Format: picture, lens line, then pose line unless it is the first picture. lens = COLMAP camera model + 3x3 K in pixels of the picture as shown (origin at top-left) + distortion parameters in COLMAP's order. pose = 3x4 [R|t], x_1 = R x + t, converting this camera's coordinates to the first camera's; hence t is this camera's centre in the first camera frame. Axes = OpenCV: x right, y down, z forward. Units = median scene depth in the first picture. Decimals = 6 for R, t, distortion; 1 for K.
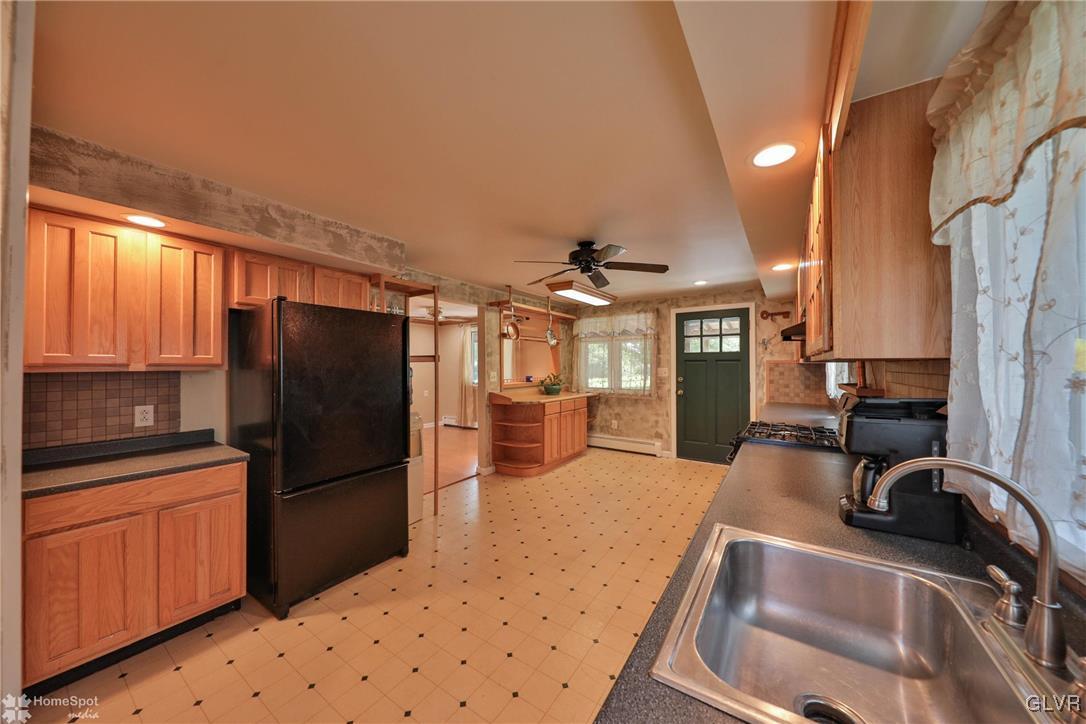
lens RADIAL K [[365.8, 0, 544.4], [0, 365.8, 362.4], [0, 0, 1]] dist [0.008486, -0.000970]
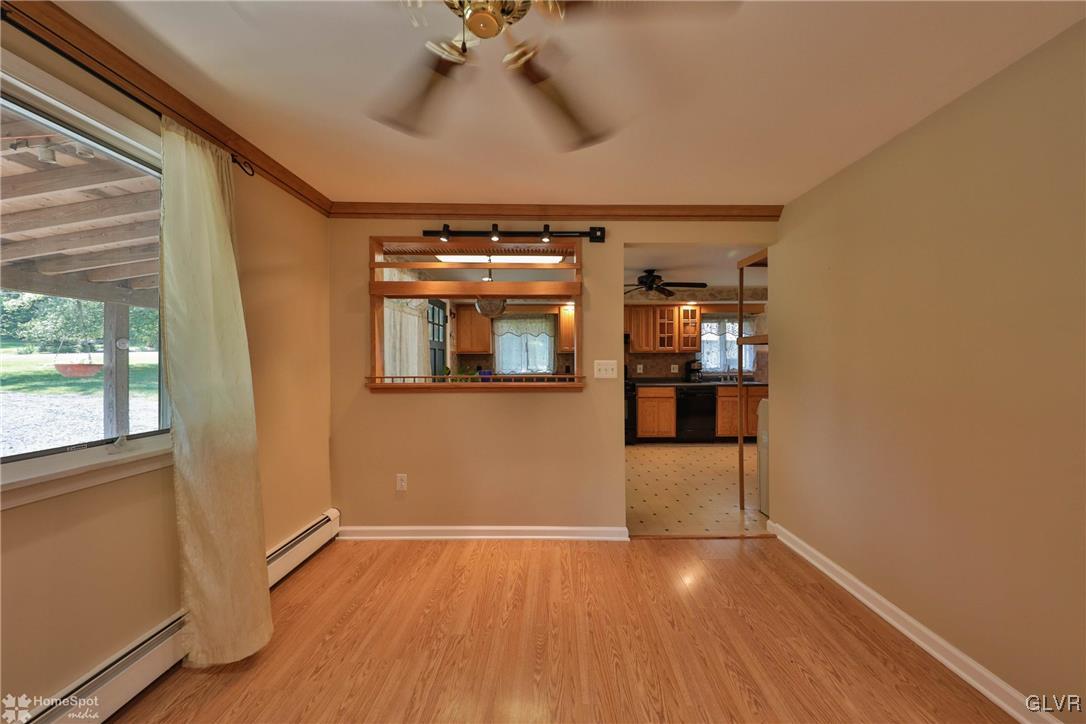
lens RADIAL K [[365.8, 0, 551.1], [0, 365.8, 363.4], [0, 0, 1]] dist [0.008486, -0.000970]
pose [[-0.569212, 0.001458, 0.822189, -0.538178], [0.000777, 0.999999, -0.001235, 0.035578], [-0.822190, -0.000064, -0.569213, 1.335490]]
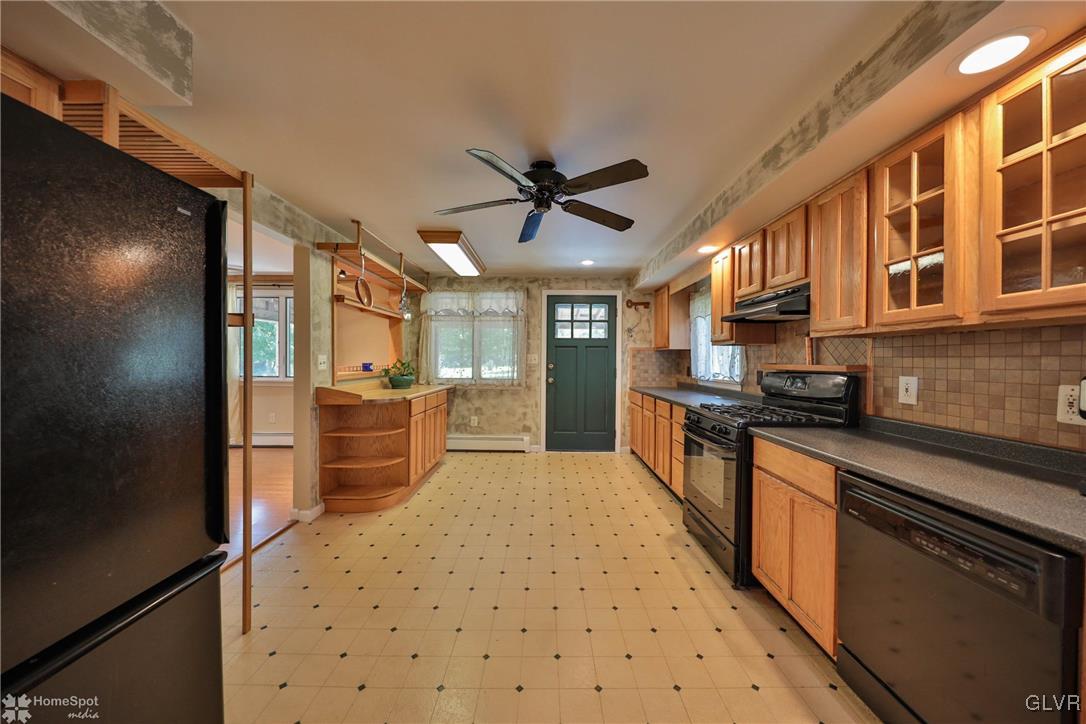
lens RADIAL K [[365.8, 0, 546.9], [0, 365.8, 359.9], [0, 0, 1]] dist [0.008486, -0.000970]
pose [[0.829556, 0.007505, 0.558373, -0.166794], [-0.013328, 0.999891, 0.006362, 0.025309], [-0.558265, -0.012720, 0.829565, 0.249847]]
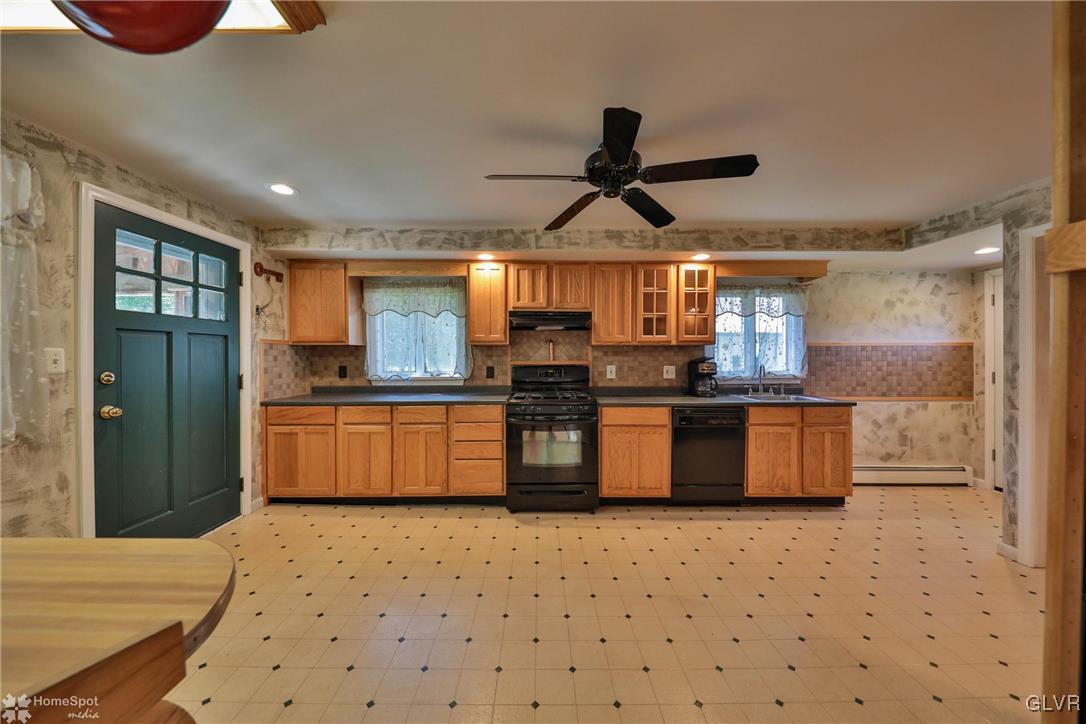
lens RADIAL K [[365.8, 0, 541.6], [0, 365.8, 357.2], [0, 0, 1]] dist [0.008486, -0.000970]
pose [[-0.558471, -0.000500, 0.829524, -0.213858], [-0.005263, 0.999982, -0.002941, 0.025424], [-0.829507, -0.006008, -0.558464, 0.897258]]
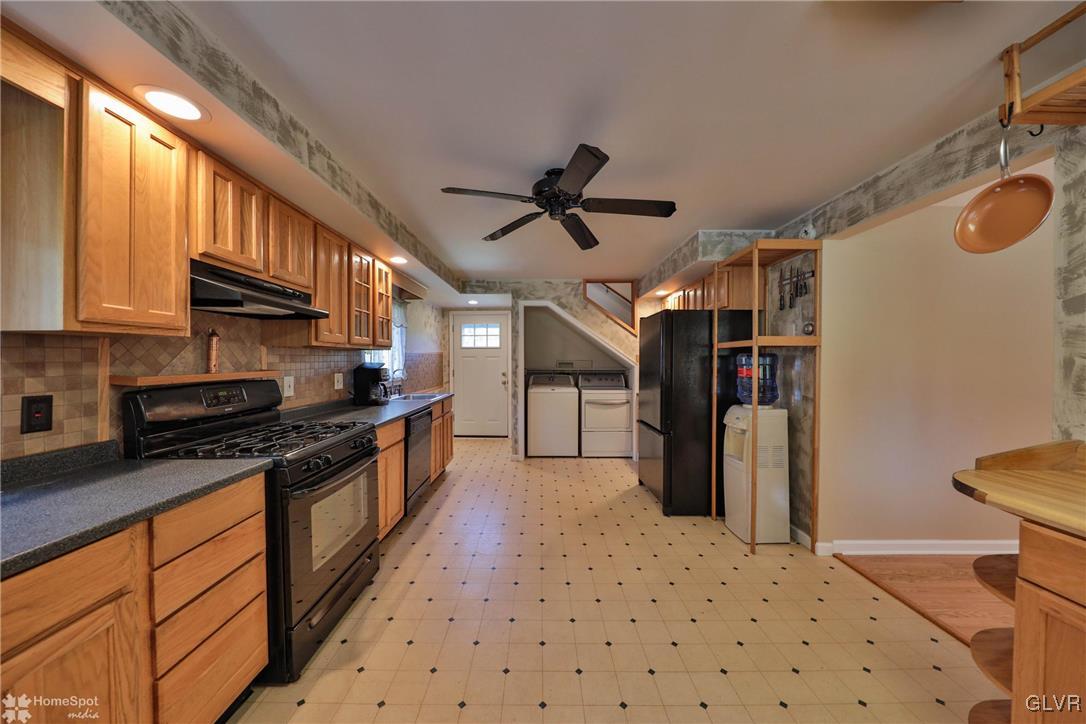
lens RADIAL K [[365.8, 0, 540.1], [0, 365.8, 362.0], [0, 0, 1]] dist [0.008486, -0.000970]
pose [[-0.833959, 0.004068, -0.551811, 0.326393], [0.003656, 0.999992, 0.001846, 0.019775], [0.551814, -0.000478, -0.833967, 0.964151]]
